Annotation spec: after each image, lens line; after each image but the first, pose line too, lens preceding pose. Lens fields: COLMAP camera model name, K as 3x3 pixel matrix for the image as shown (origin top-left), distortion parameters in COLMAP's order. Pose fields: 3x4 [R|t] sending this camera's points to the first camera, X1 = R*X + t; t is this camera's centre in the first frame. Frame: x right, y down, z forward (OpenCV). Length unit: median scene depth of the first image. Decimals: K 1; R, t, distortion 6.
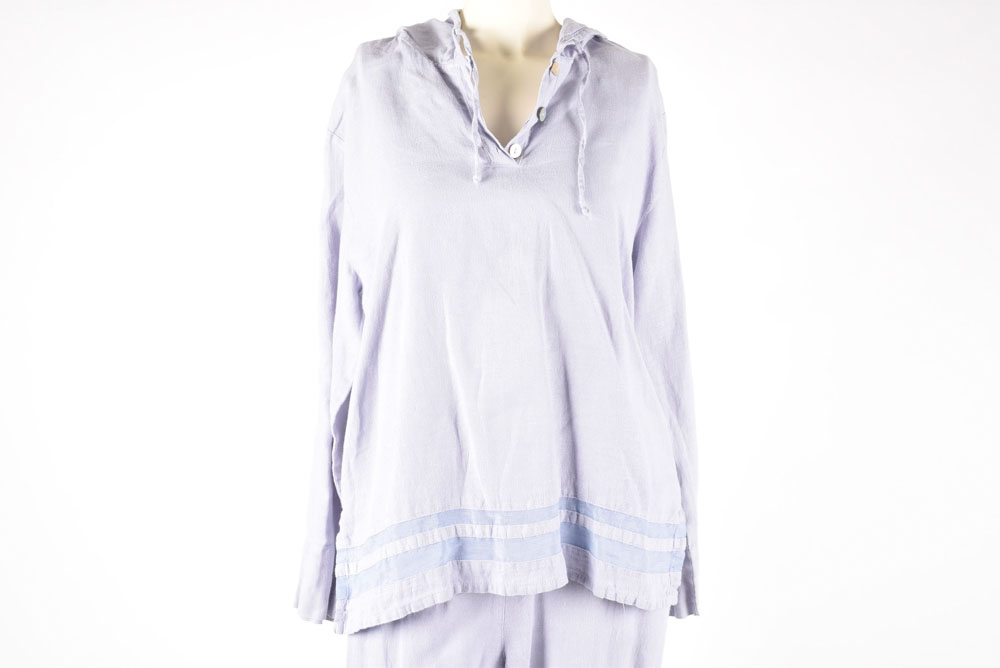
lens RADIAL K [[1439.5, 0, 502.9], [0, 1439.5, 338.6], [0, 0, 1]] dist [0.035015, 0.000000]
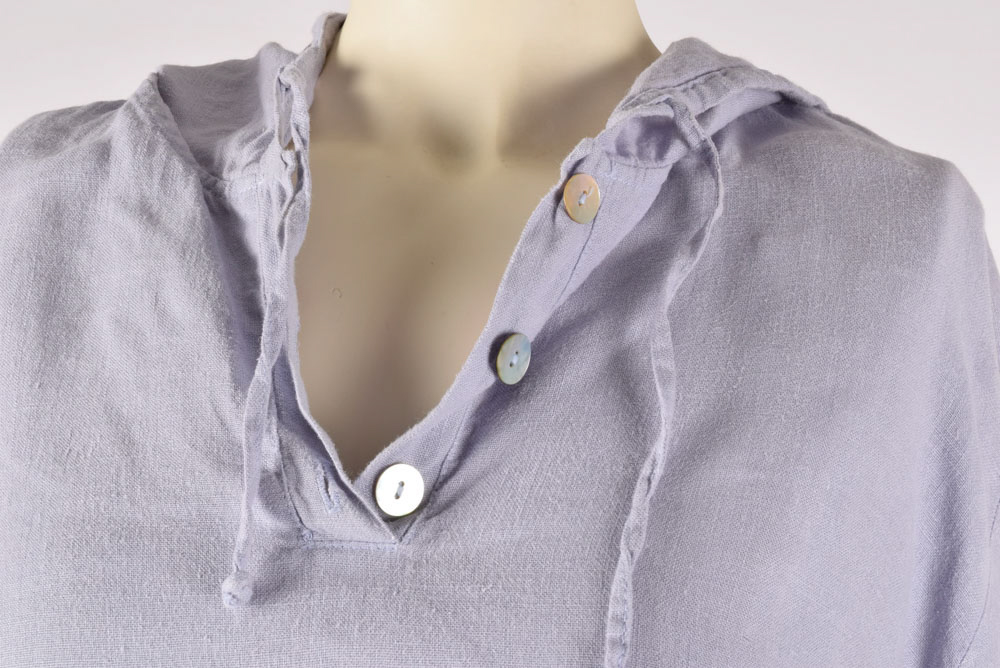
lens RADIAL K [[2230.8, 0, 498.7], [0, 2230.8, 335.8], [0, 0, 1]] dist [0.039736, 0.000000]
pose [[0.973662, 0.025850, -0.226525, 0.118800], [-0.057103, 0.989534, -0.132522, -0.101906], [0.220729, 0.141967, 0.964948, 0.578931]]
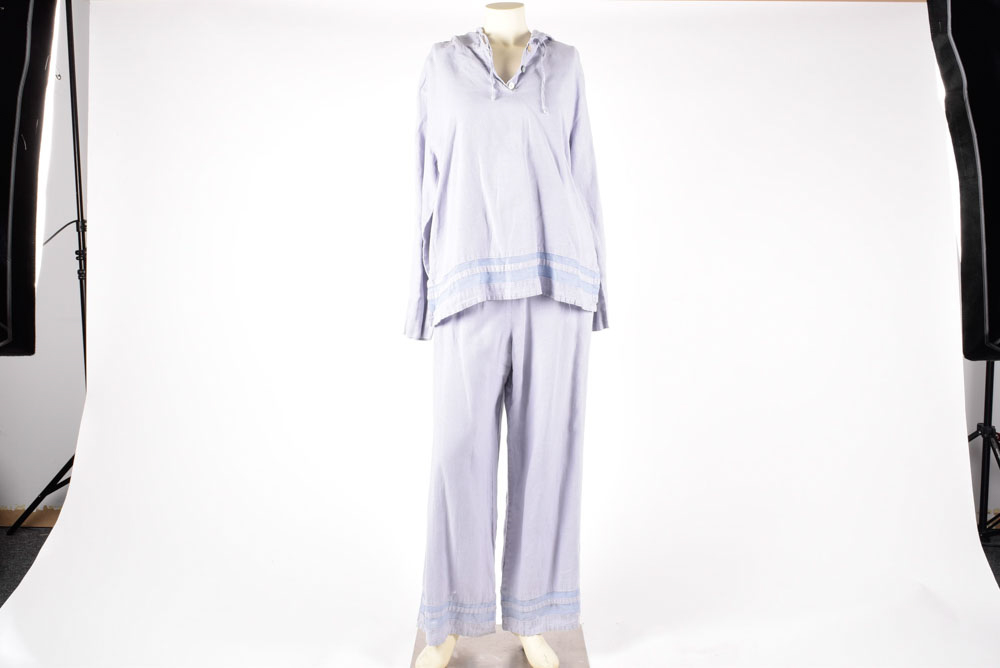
lens RADIAL K [[1042.7, 0, 499.0], [0, 1042.7, 331.0], [0, 0, 1]] dist [0.017363, 0.000000]
pose [[0.999705, -0.024175, 0.002505, -0.020796], [0.024288, 0.997476, -0.066727, 0.316253], [-0.000886, 0.066768, 0.997768, -0.472013]]
